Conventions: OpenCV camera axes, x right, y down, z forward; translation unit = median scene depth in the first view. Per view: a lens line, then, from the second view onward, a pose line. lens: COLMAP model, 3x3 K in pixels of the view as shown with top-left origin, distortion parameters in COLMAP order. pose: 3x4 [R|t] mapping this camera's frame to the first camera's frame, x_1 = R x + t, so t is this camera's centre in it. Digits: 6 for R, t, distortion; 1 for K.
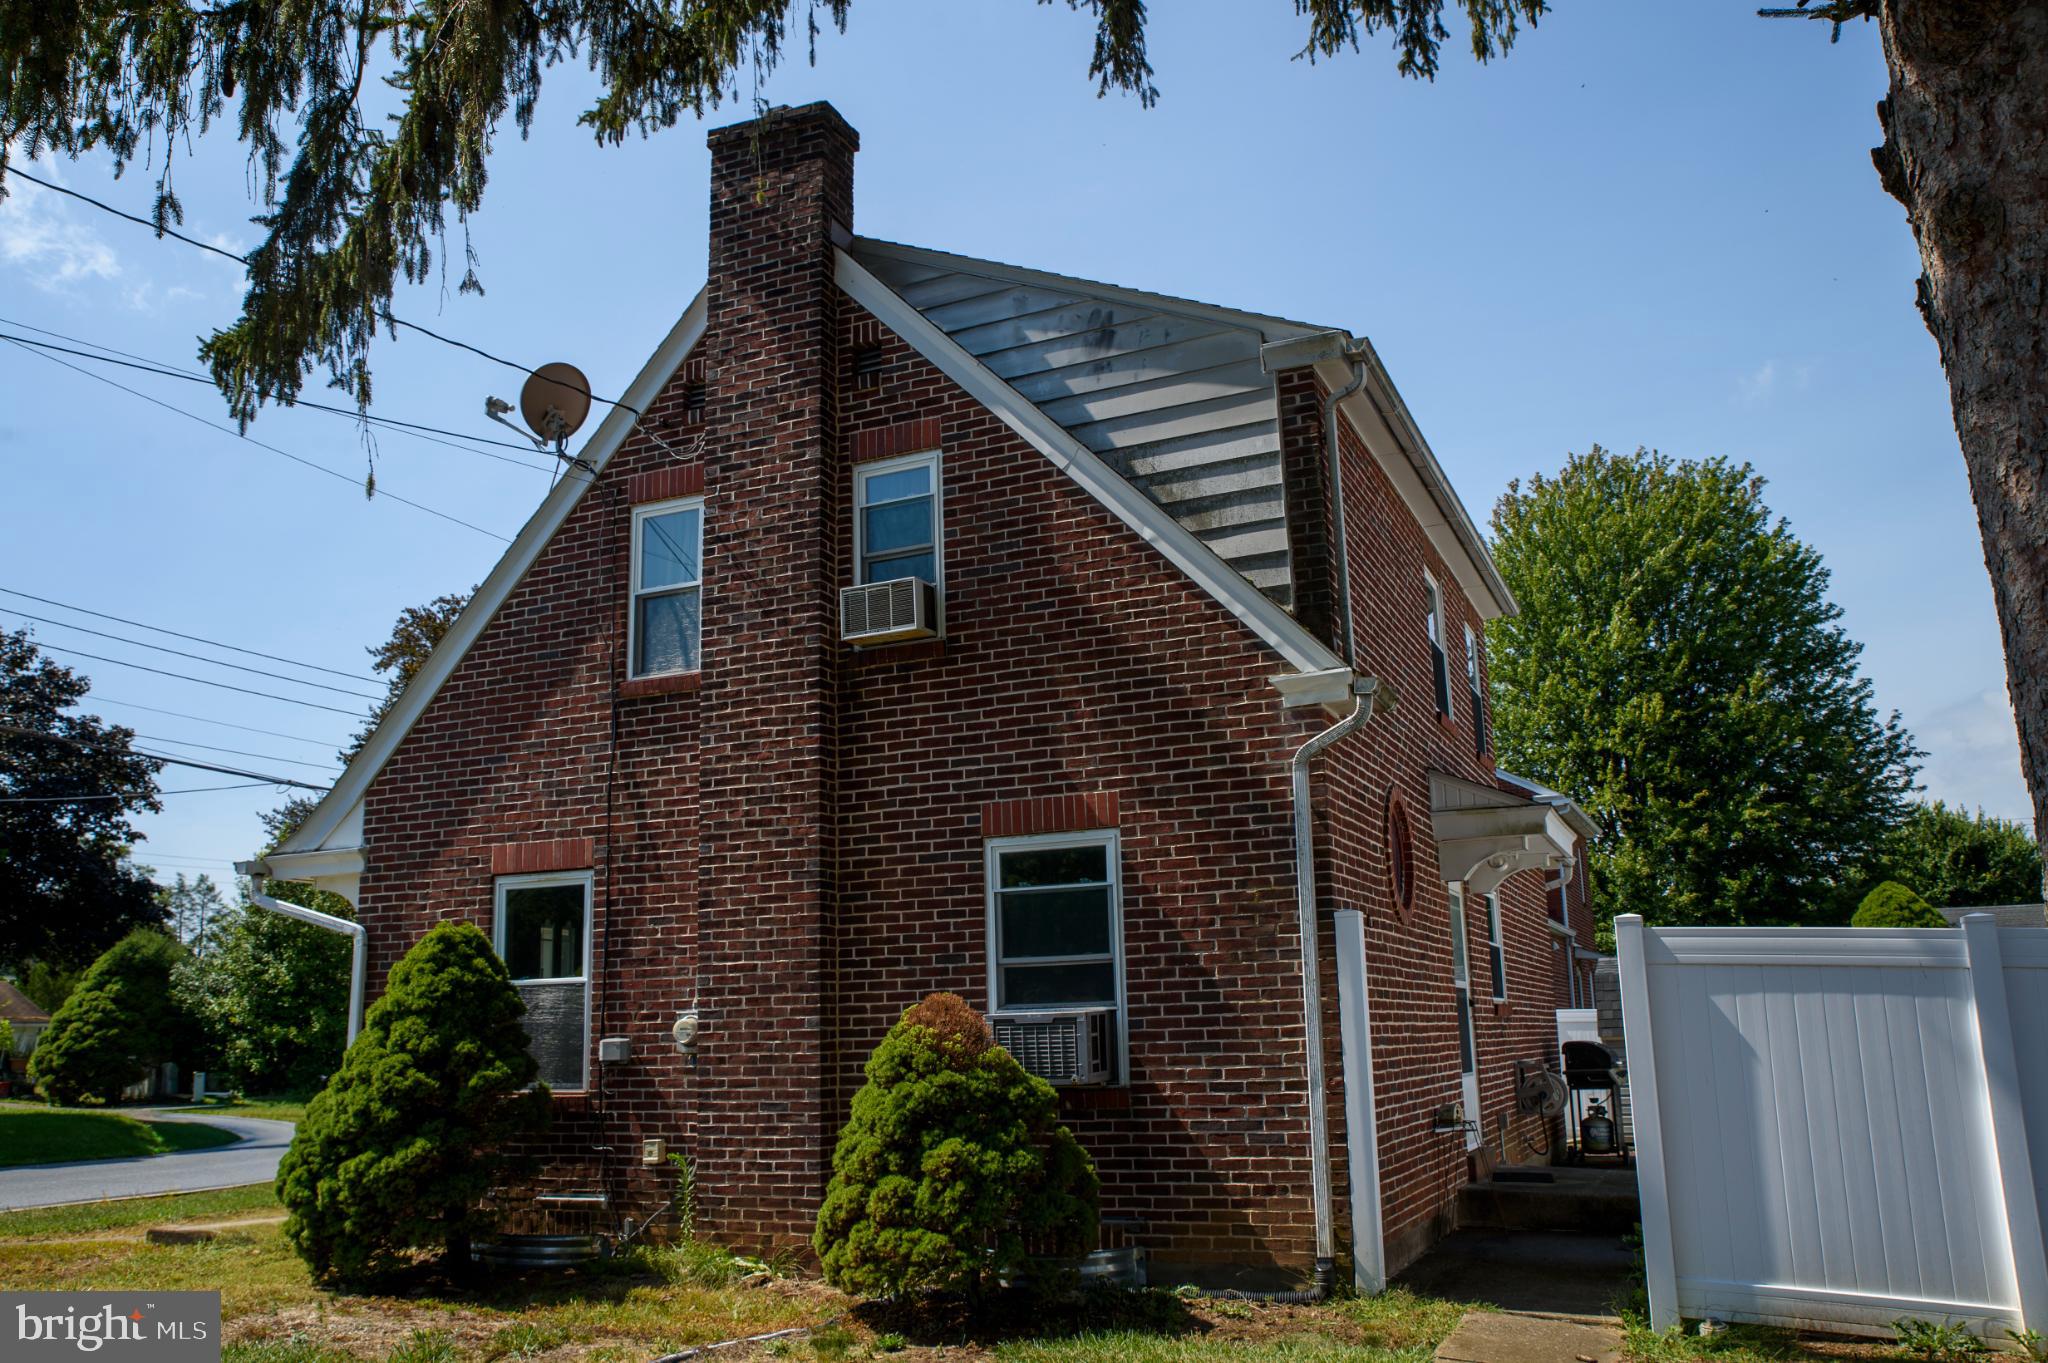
lens RADIAL K [[1661.8, 0, 1029.6], [0, 1661.8, 688.3], [0, 0, 1]] dist [-0.093112, 0.126309]
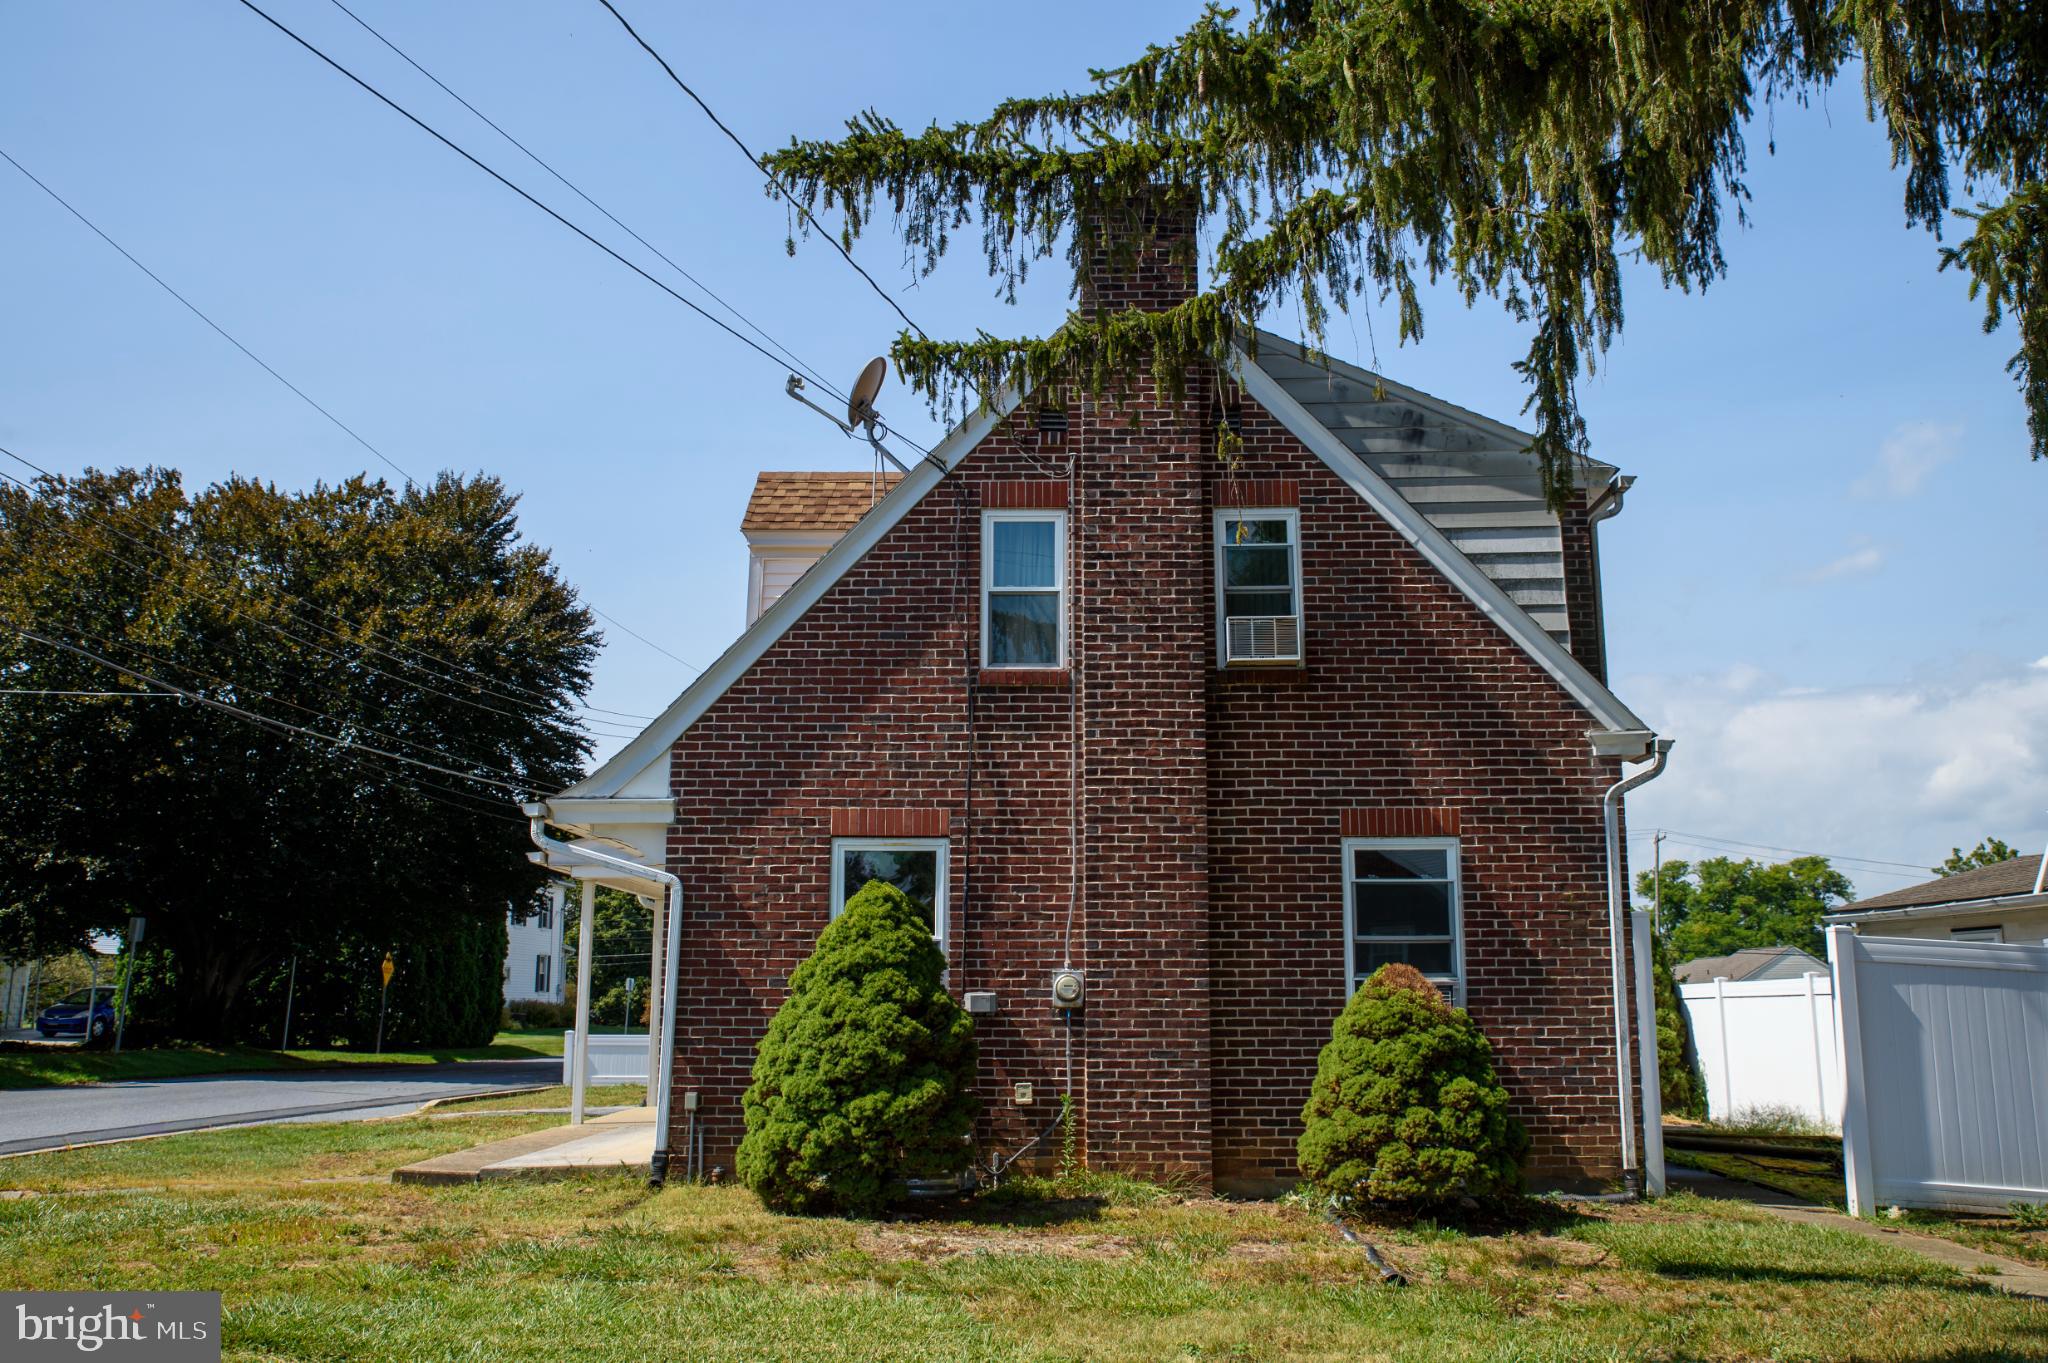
lens RADIAL K [[1661.8, 0, 1029.6], [0, 1661.8, 688.3], [0, 0, 1]] dist [-0.093112, 0.126309]
pose [[0.924817, 0.097599, 0.367680, -0.686060], [-0.105251, 0.994445, 0.000766, 0.004530], [-0.365563, -0.039407, 0.929952, -0.044713]]
